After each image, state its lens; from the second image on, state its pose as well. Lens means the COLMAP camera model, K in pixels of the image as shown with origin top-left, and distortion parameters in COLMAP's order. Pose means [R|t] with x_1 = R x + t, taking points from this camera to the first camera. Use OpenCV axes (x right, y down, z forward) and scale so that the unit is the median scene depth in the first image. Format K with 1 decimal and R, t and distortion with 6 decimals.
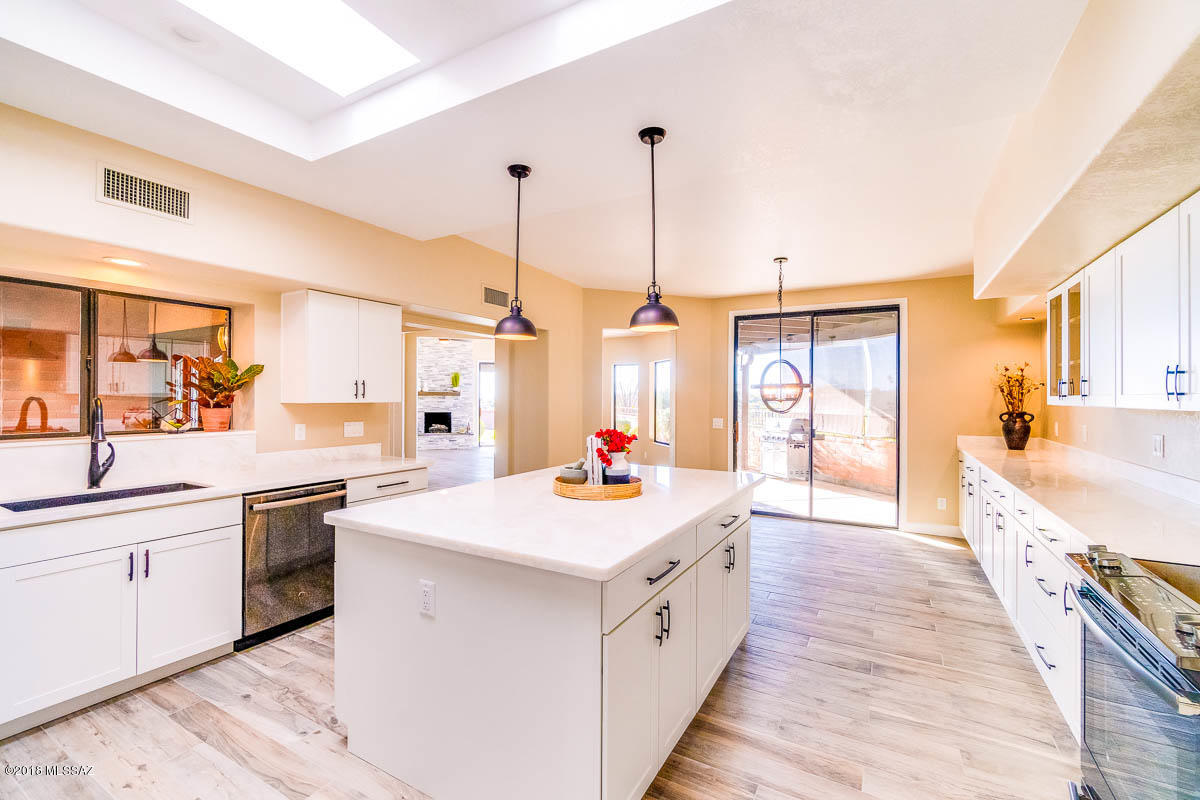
lens RADIAL K [[517.6, 0, 592.7], [0, 517.6, 394.0], [0, 0, 1]] dist [-0.000449, 0.000536]
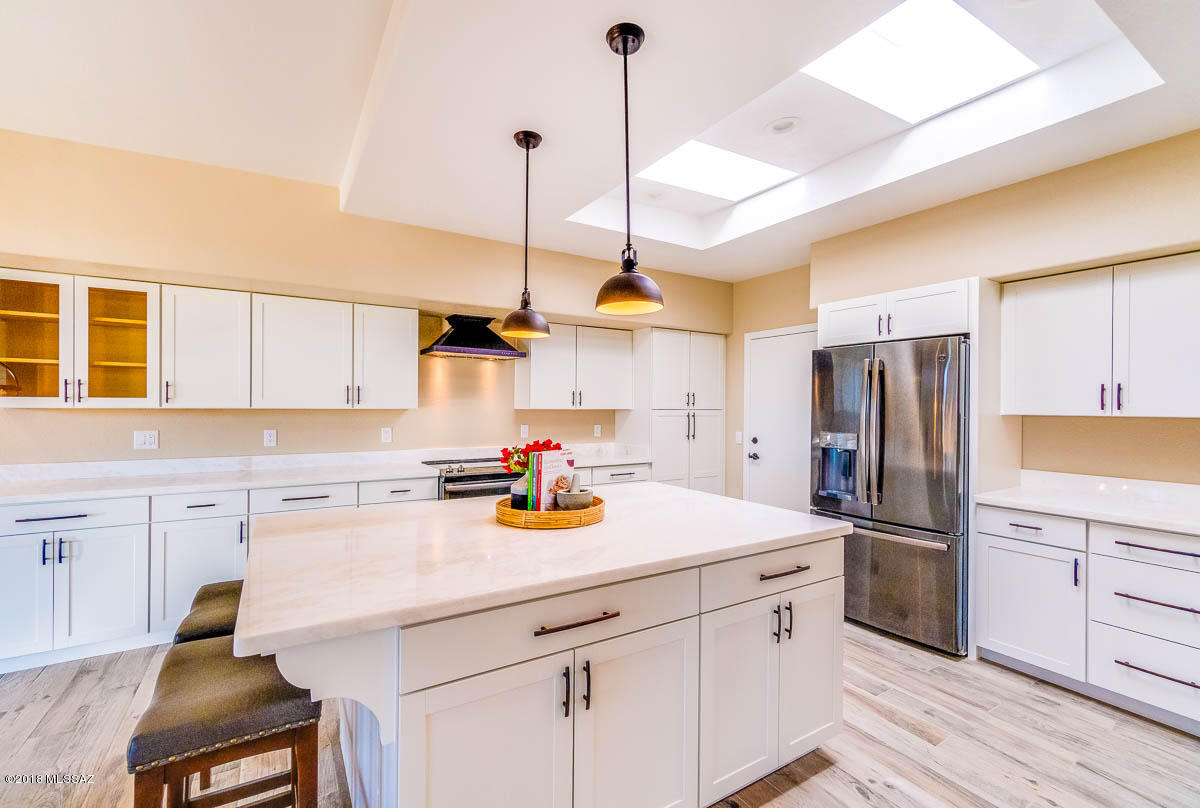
lens RADIAL K [[519.6, 0, 593.6], [0, 519.6, 409.9], [0, 0, 1]] dist [0.006440, 0.000368]
pose [[-0.880675, -0.013578, 0.473526, -0.176372], [-0.014498, 0.999893, 0.001707, 0.005510], [-0.473499, -0.005362, -0.880778, 0.676287]]
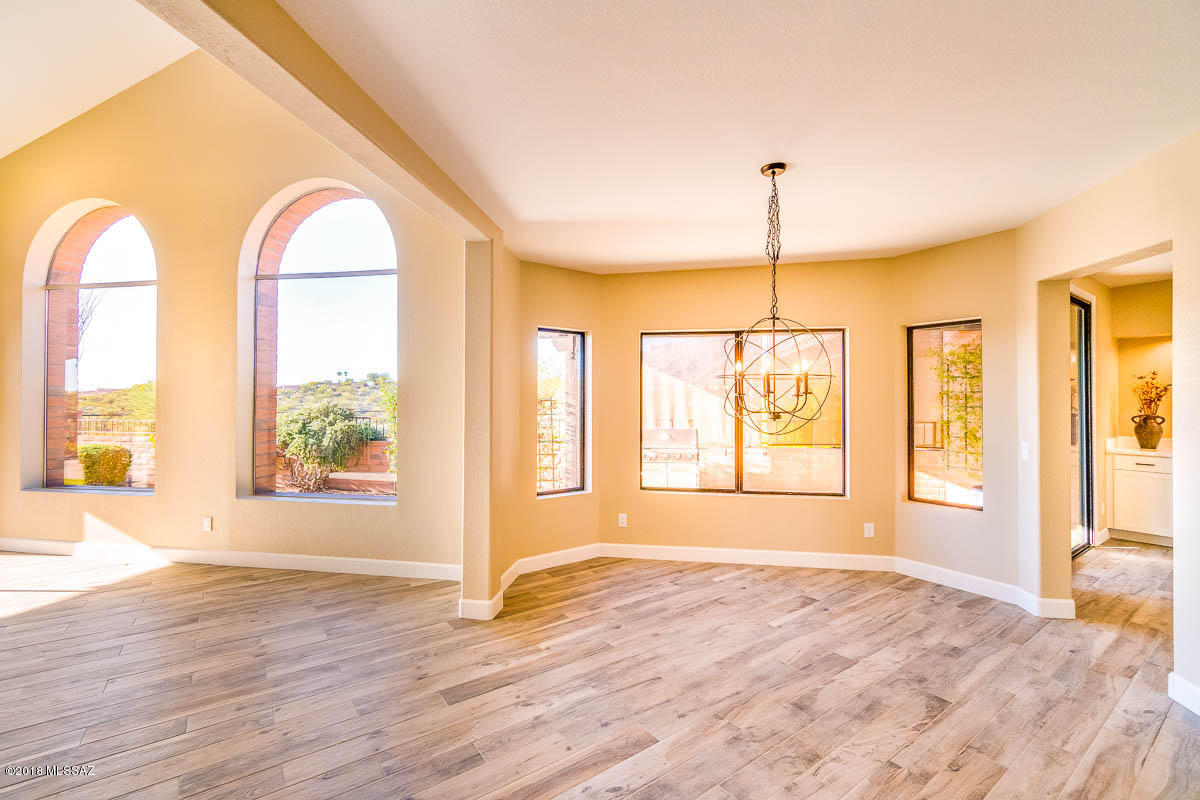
lens RADIAL K [[517.6, 0, 595.4], [0, 517.6, 394.8], [0, 0, 1]] dist [-0.005647, 0.000393]
pose [[0.413797, 0.003320, 0.910363, -0.528255], [-0.008427, 0.999964, 0.000184, 0.000066], [-0.910330, -0.007748, 0.413810, 1.229758]]
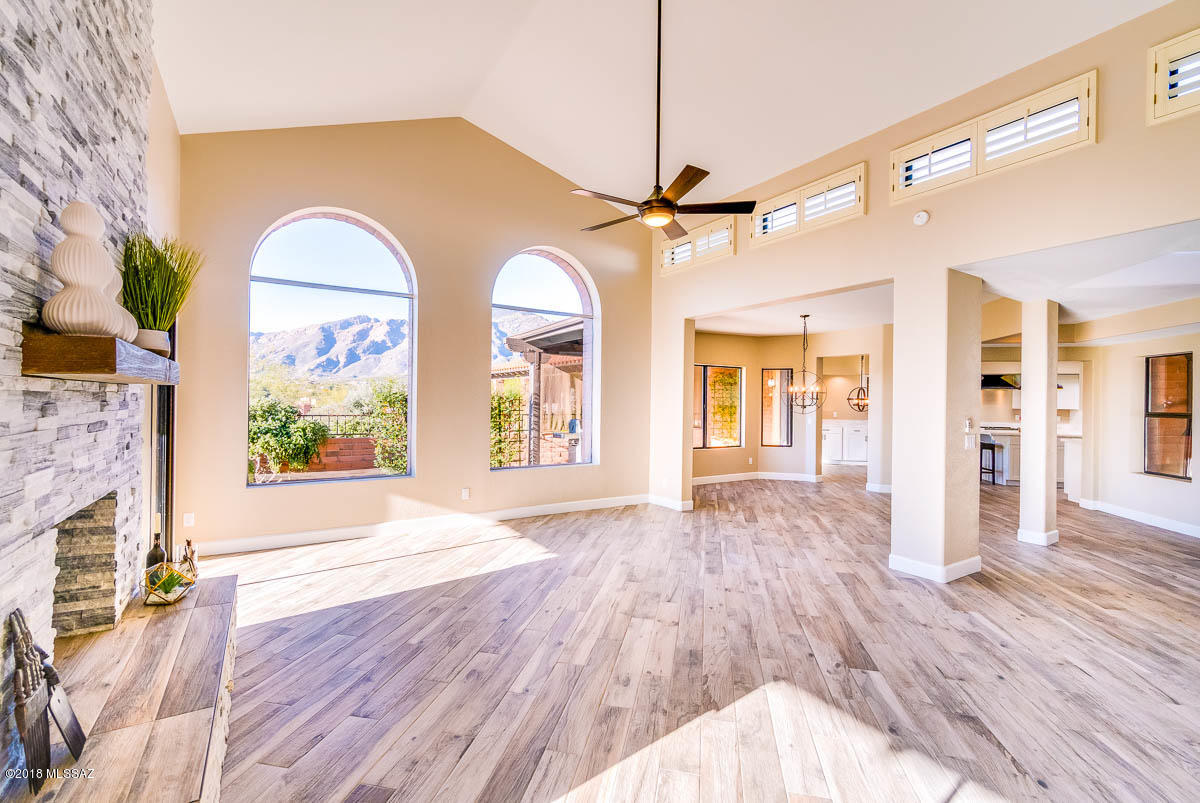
lens RADIAL K [[512.9, 0, 592.8], [0, 512.9, 400.5], [0, 0, 1]] dist [-0.004358, 0.003981]
pose [[-0.295036, -0.005004, 0.955473, -1.032293], [-0.021780, 0.999762, -0.001490, 0.013139], [-0.955238, -0.021250, -0.295075, 2.051490]]
